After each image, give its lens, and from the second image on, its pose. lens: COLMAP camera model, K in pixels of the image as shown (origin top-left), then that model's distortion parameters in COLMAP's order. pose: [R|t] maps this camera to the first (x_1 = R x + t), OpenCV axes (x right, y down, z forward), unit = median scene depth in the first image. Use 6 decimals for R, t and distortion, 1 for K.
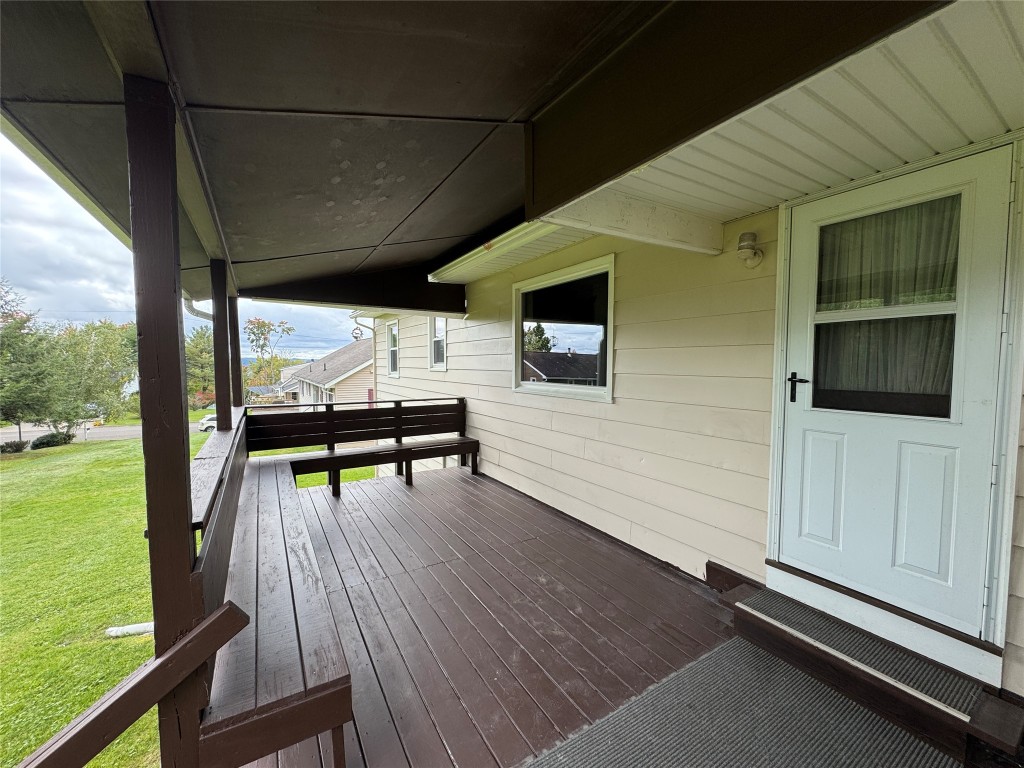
lens RADIAL K [[409.8, 0, 512.0], [0, 409.8, 383.2], [0, 0, 1]] dist [-0.002283, -0.000411]
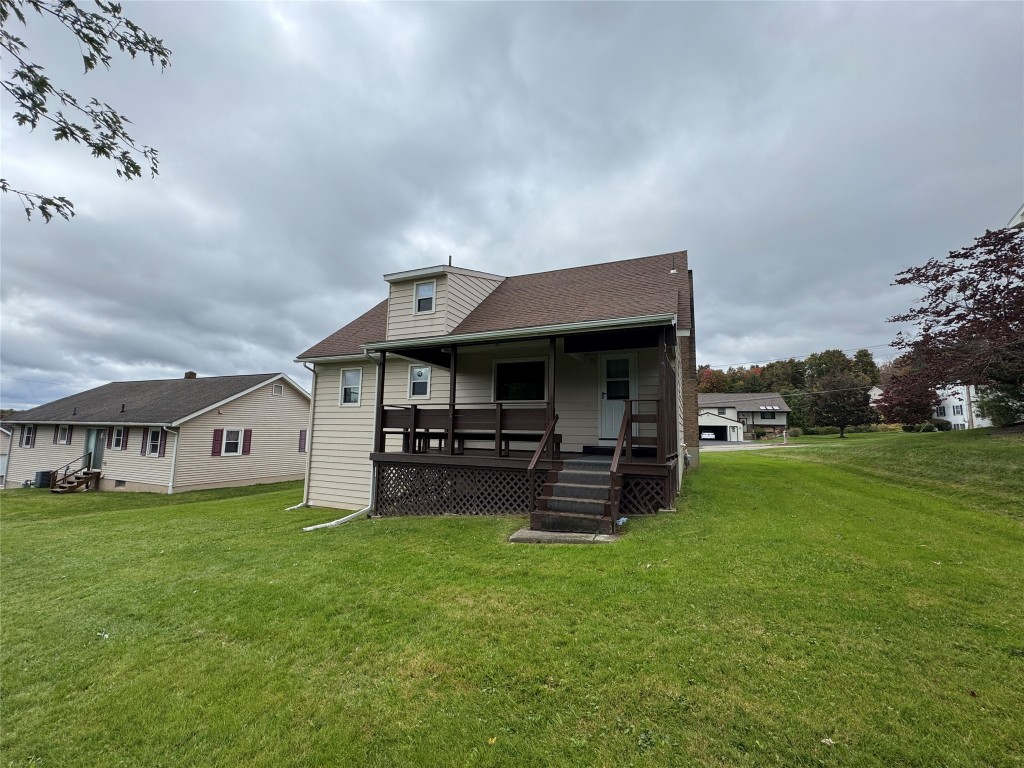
lens RADIAL K [[409.8, 0, 512.7], [0, 409.8, 385.5], [0, 0, 1]] dist [-0.002283, -0.000411]
pose [[0.818569, 0.078896, 0.568965, -2.326753], [0.012317, 0.987884, -0.154706, 0.509816], [-0.574277, 0.133645, 0.807679, -1.774631]]
